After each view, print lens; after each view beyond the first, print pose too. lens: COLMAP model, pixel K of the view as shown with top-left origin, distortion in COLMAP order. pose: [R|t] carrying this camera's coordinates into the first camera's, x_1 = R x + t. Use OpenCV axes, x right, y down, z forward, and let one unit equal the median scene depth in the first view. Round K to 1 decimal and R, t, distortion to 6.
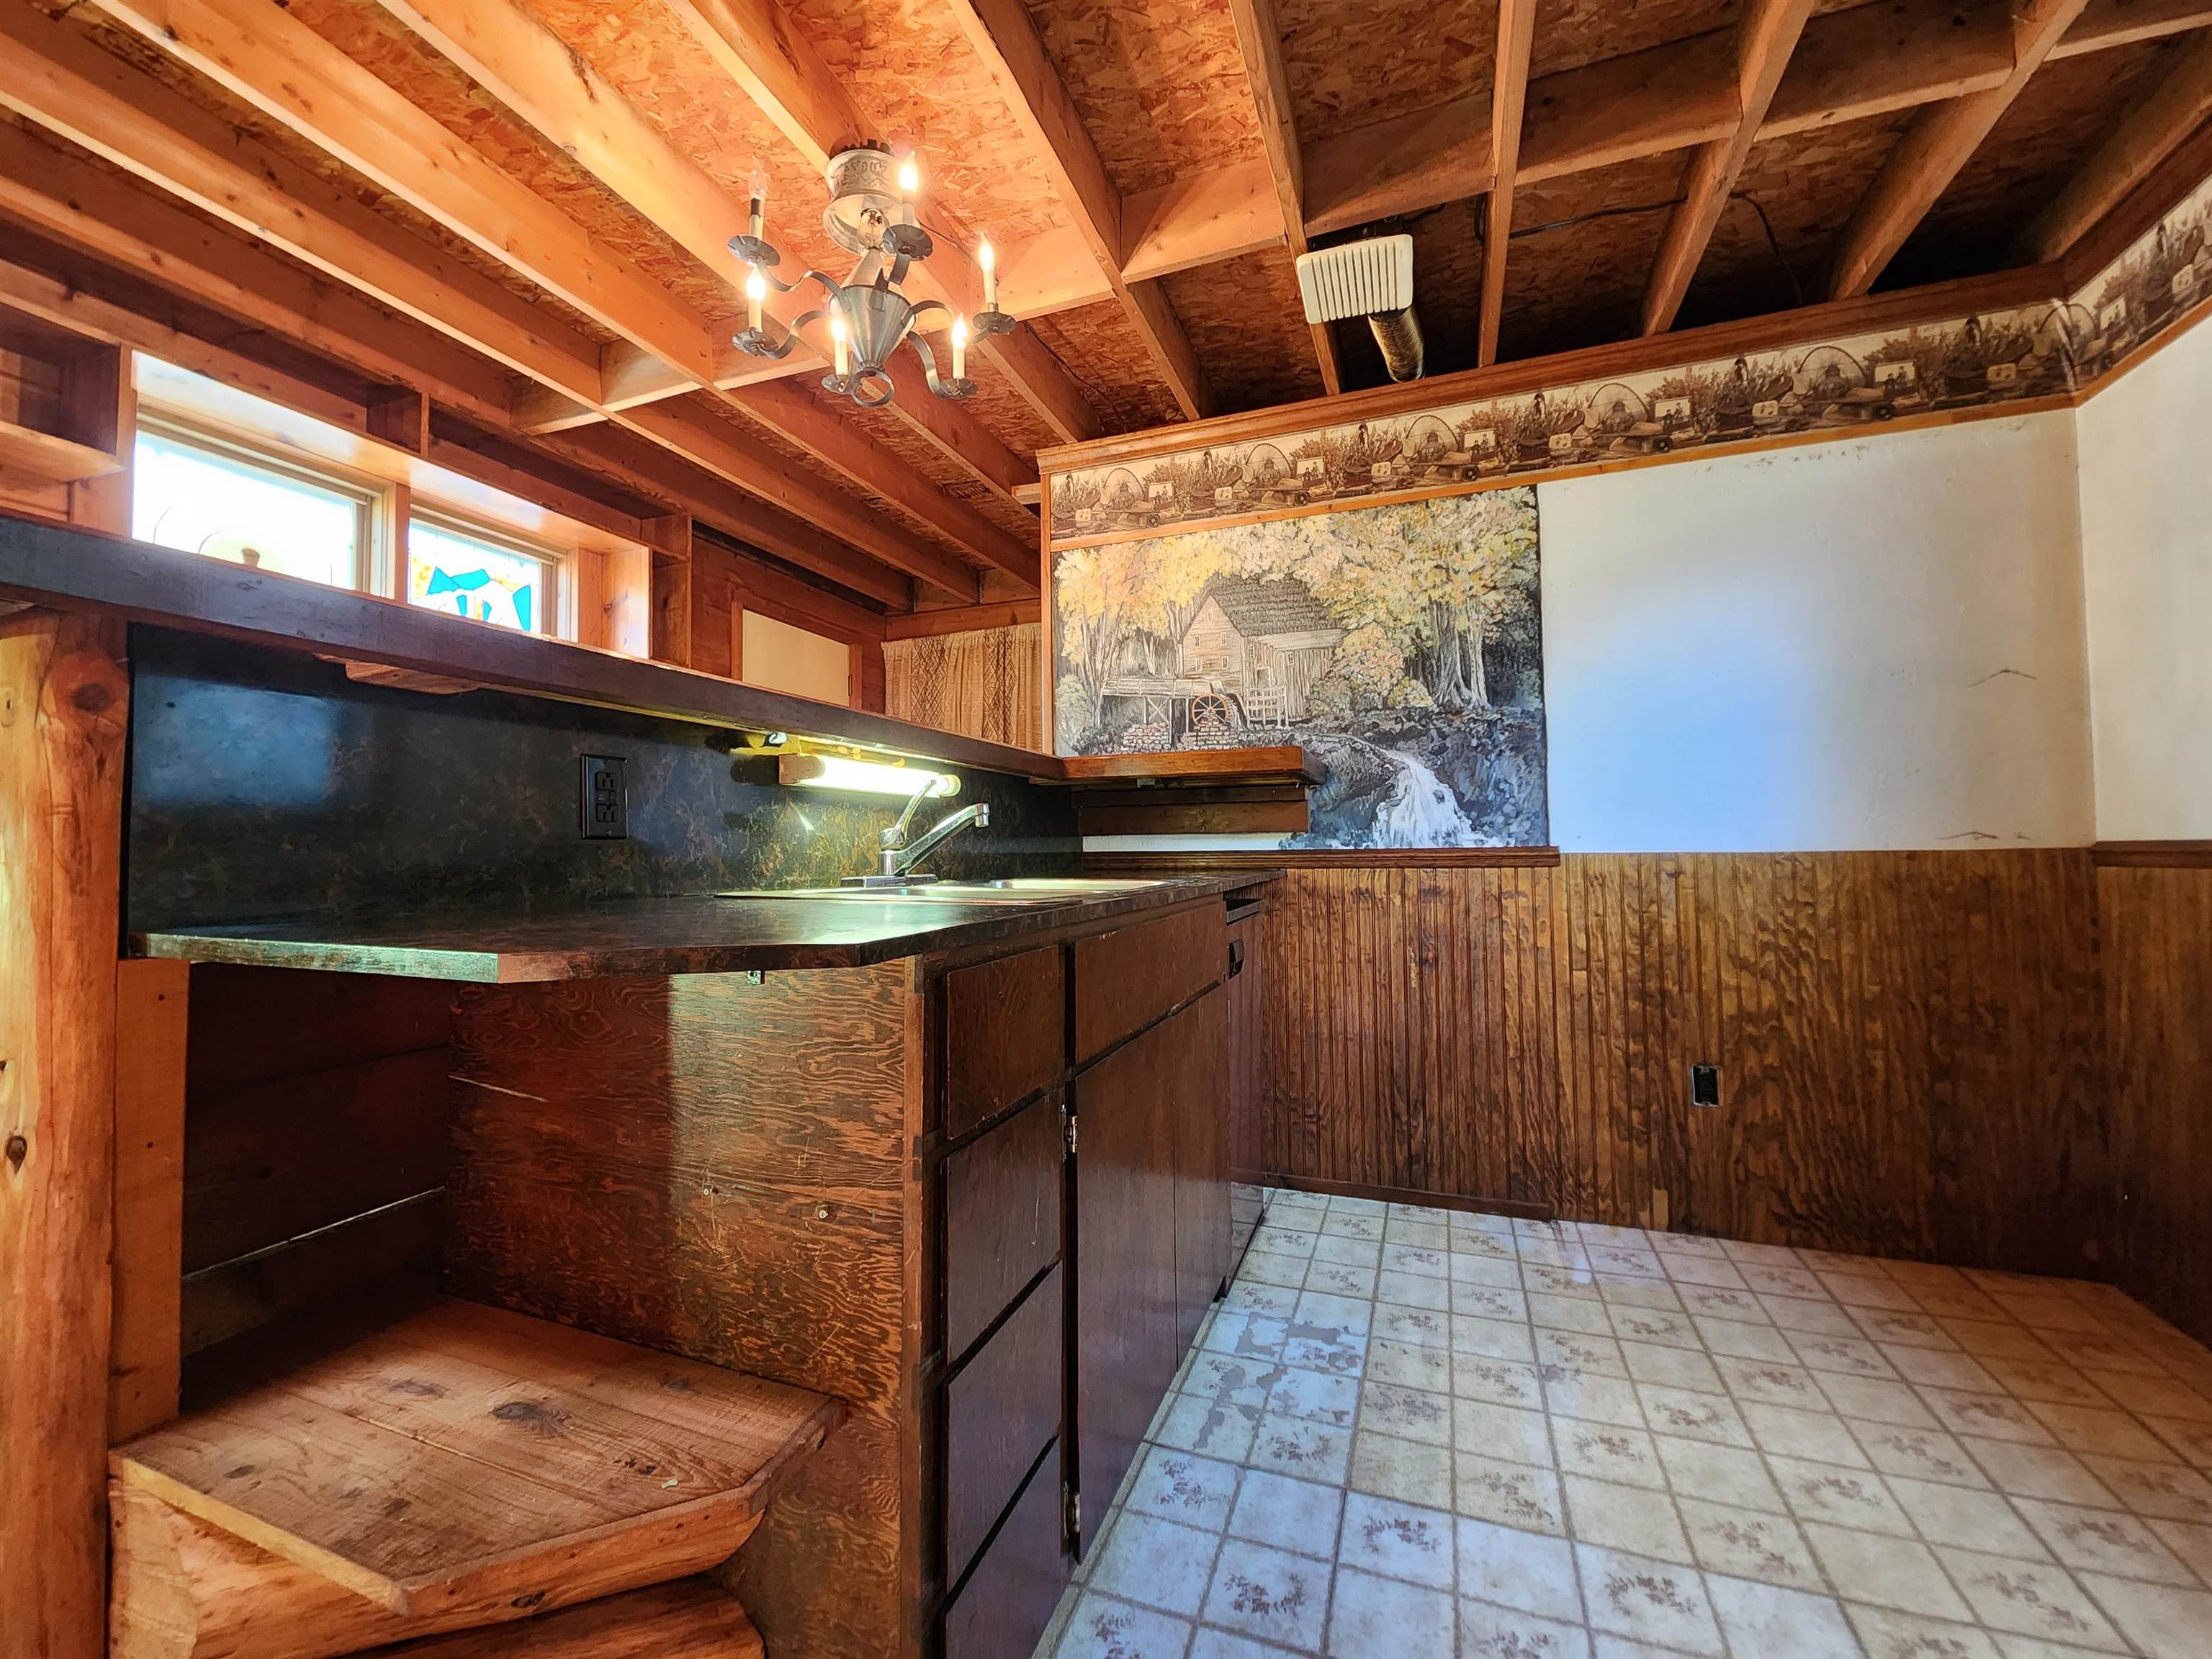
lens RADIAL K [[905.9, 0, 1097.2], [0, 905.9, 819.2], [0, 0, 1]] dist [0.001847, -0.002522]
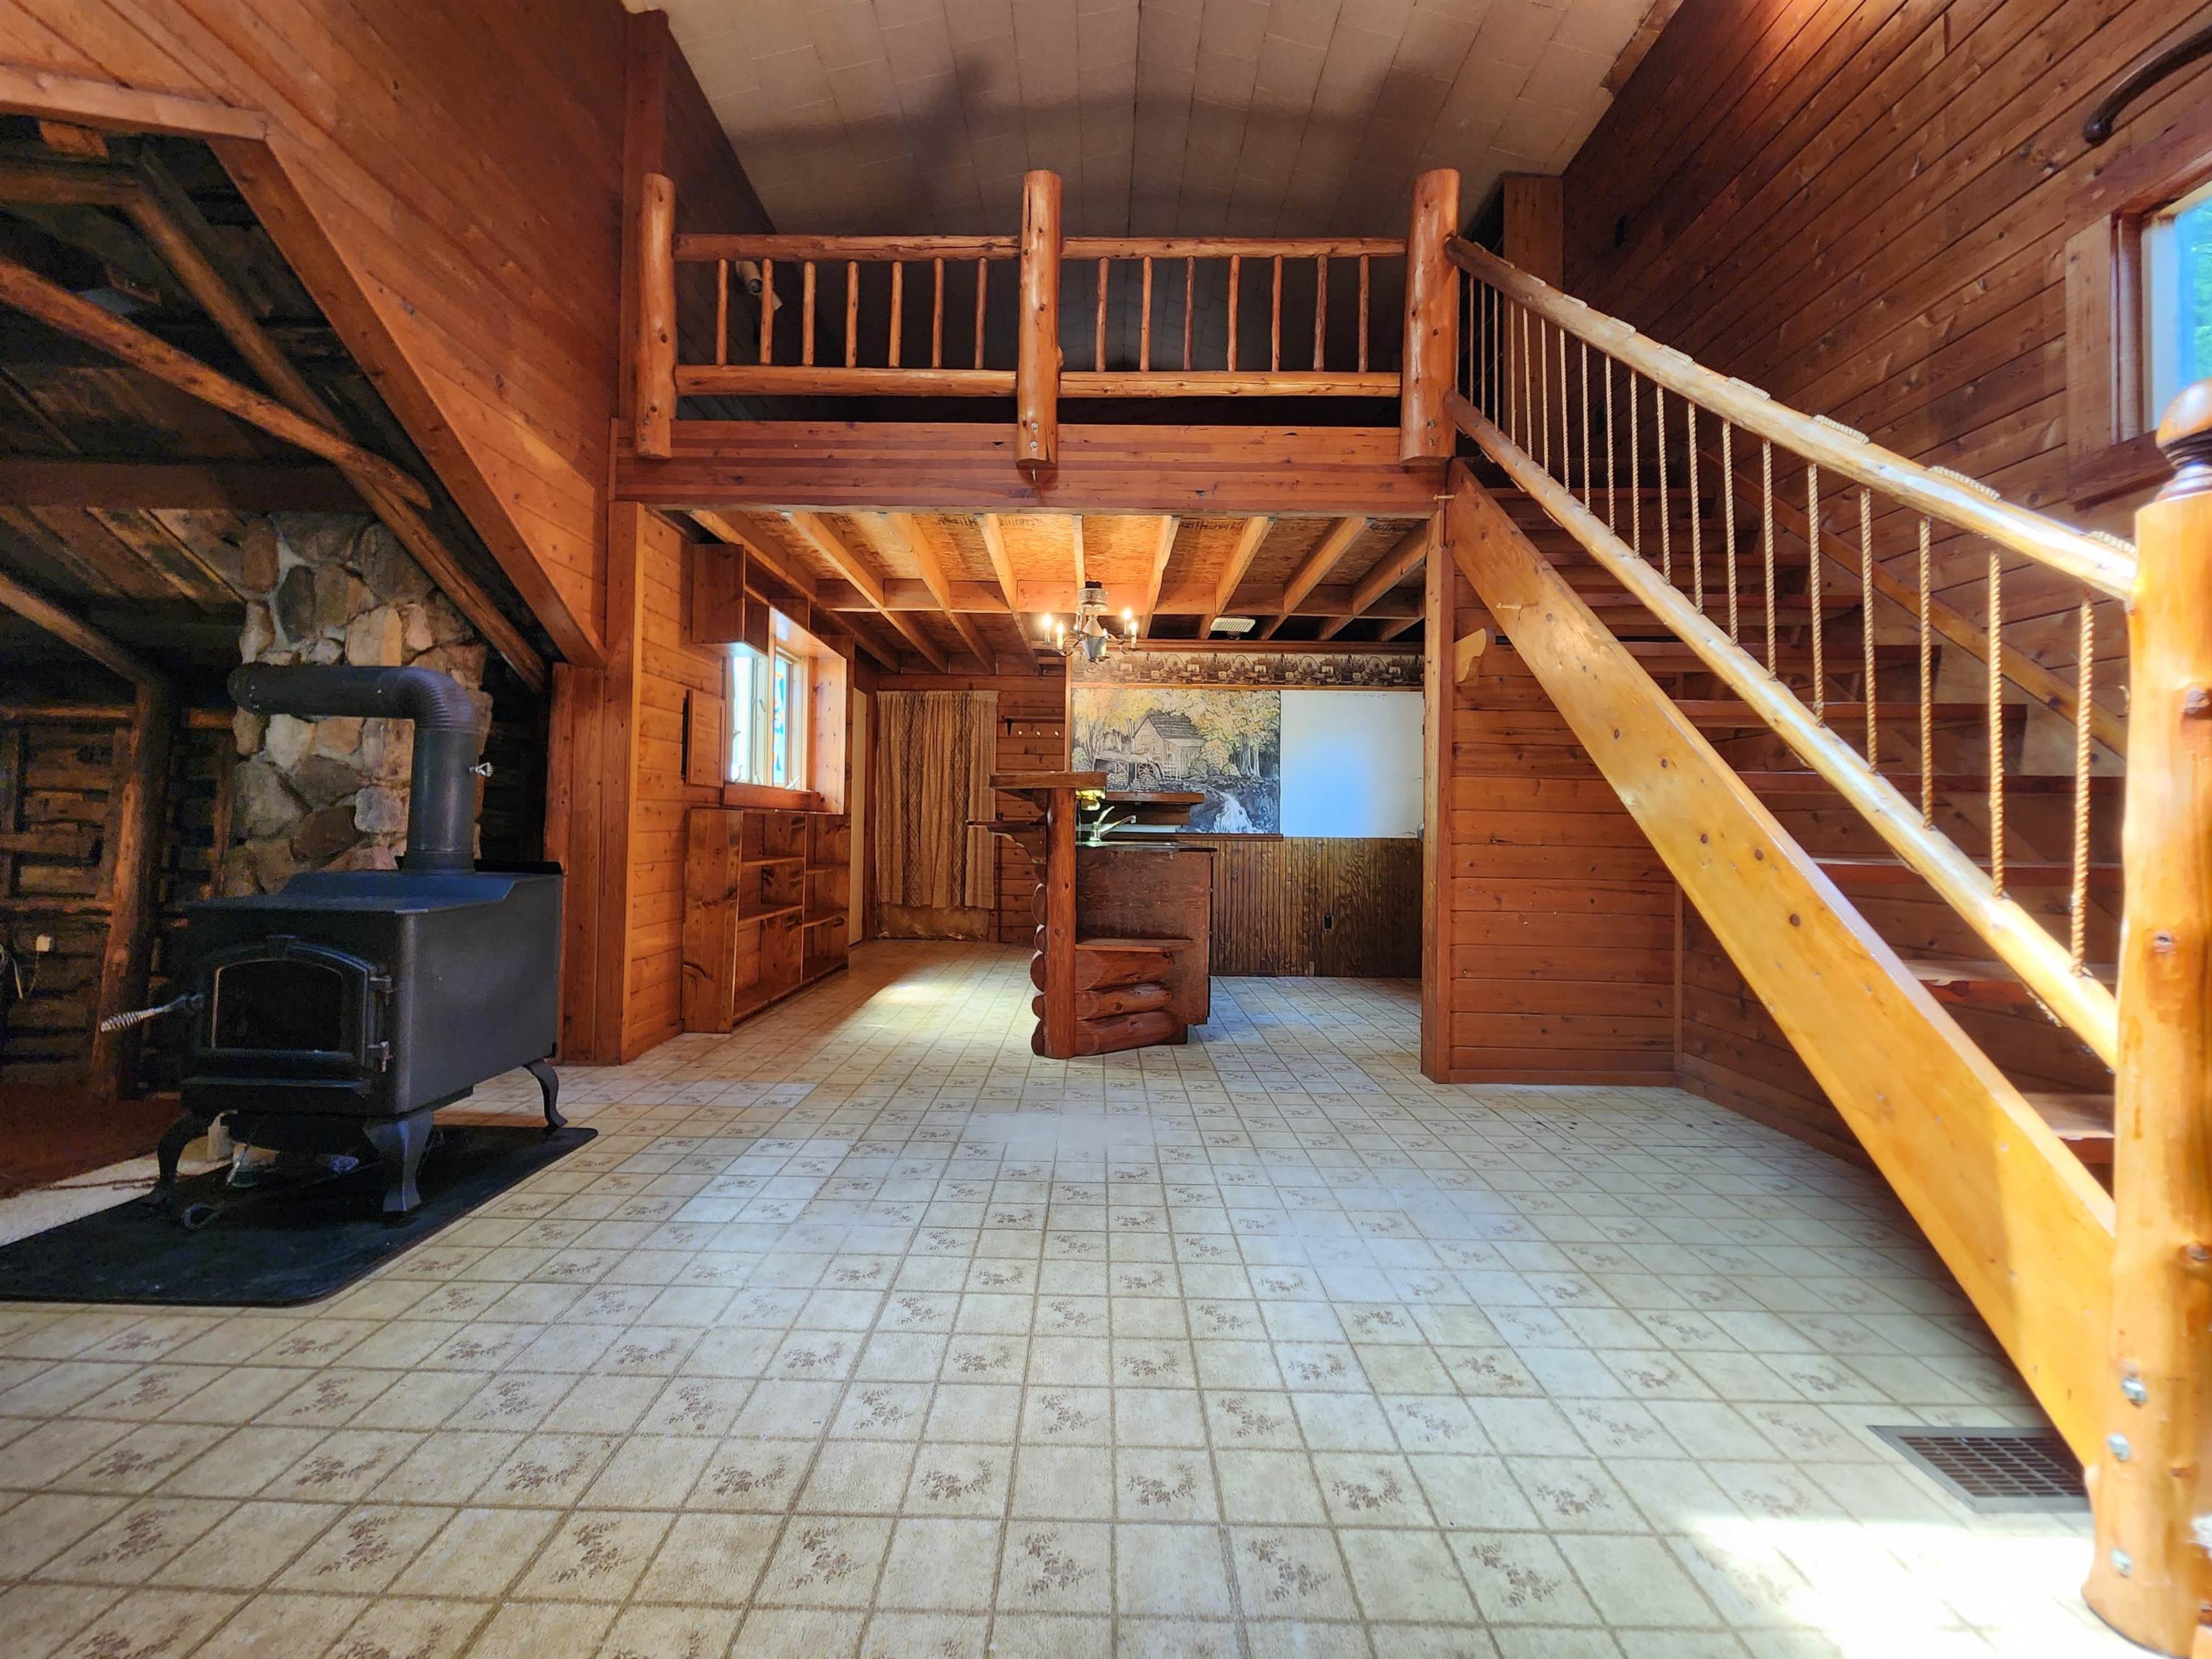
lens RADIAL K [[905.9, 0, 1094.5], [0, 905.9, 821.9], [0, 0, 1]] dist [0.001847, -0.002522]
pose [[0.936761, 0.026487, 0.348966, -0.807856], [-0.036310, 0.999106, 0.021638, -0.035701], [-0.348081, -0.032941, 0.936886, -1.110228]]
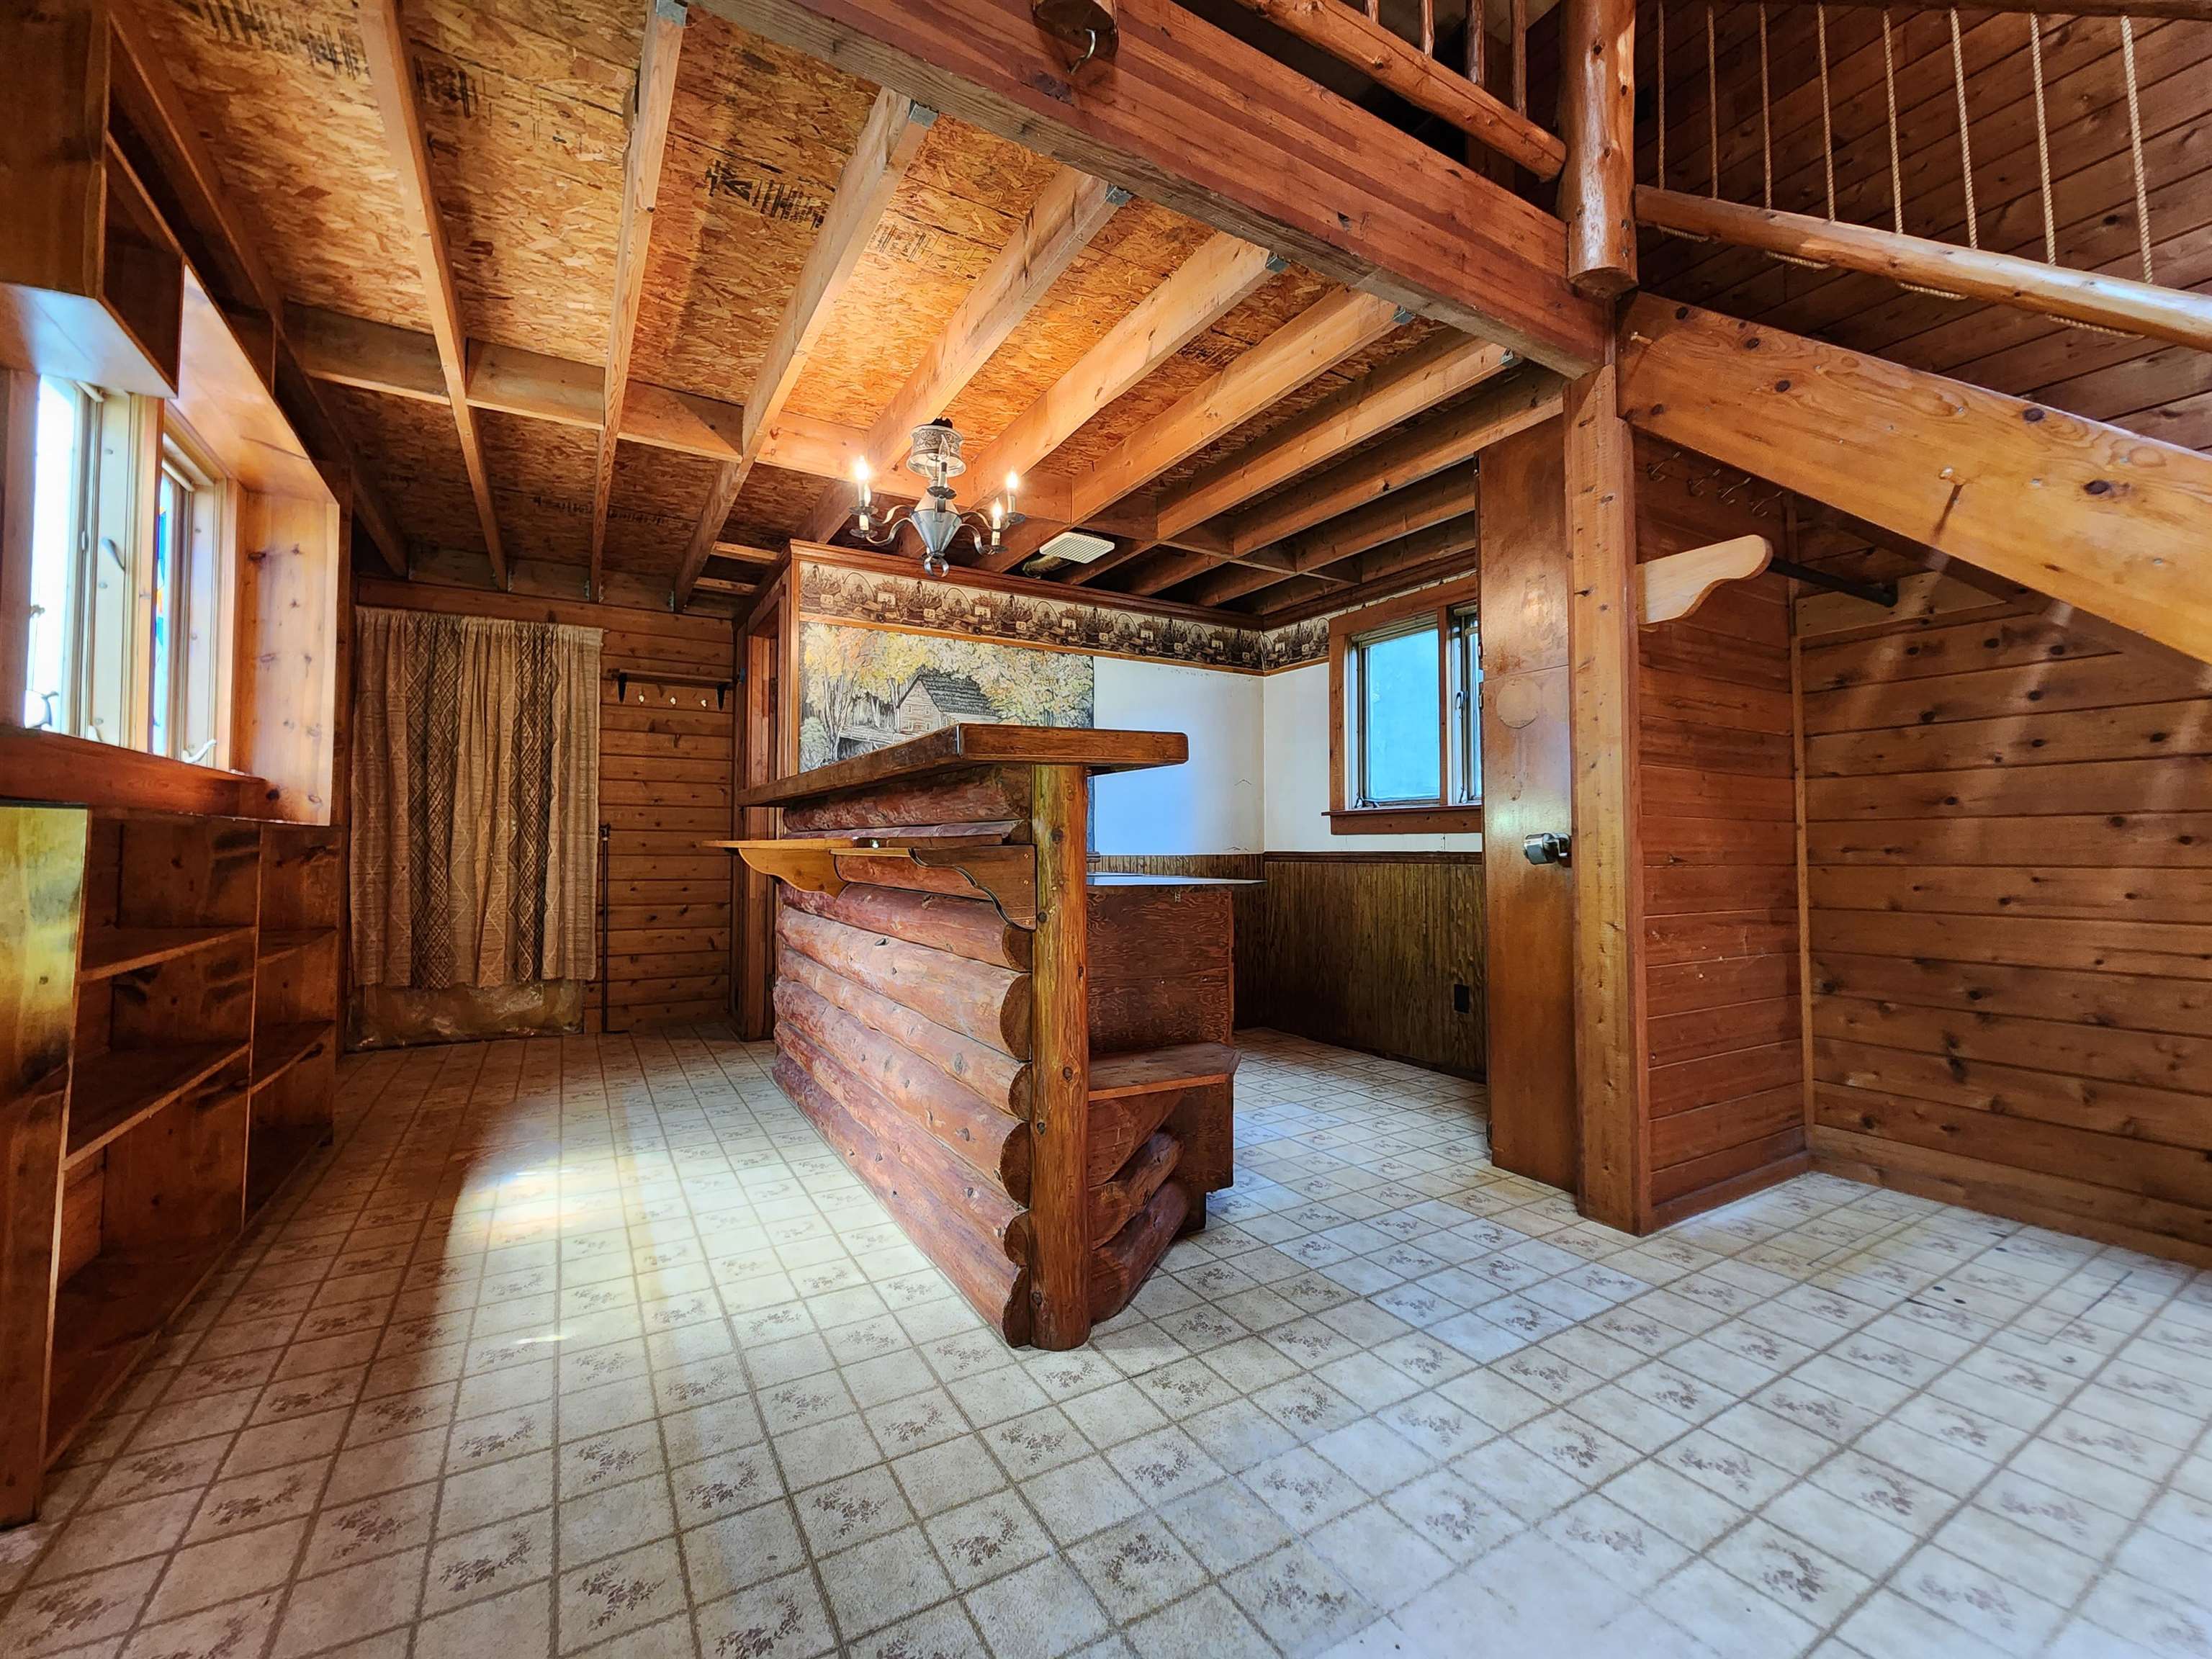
lens RADIAL K [[905.9, 0, 1094.6], [0, 905.9, 819.9], [0, 0, 1]] dist [0.001847, -0.002522]
pose [[0.629969, 0.034160, 0.775869, -0.870638], [-0.034593, 0.999275, -0.015908, -0.004382], [-0.775850, -0.016818, 0.630694, -0.166639]]
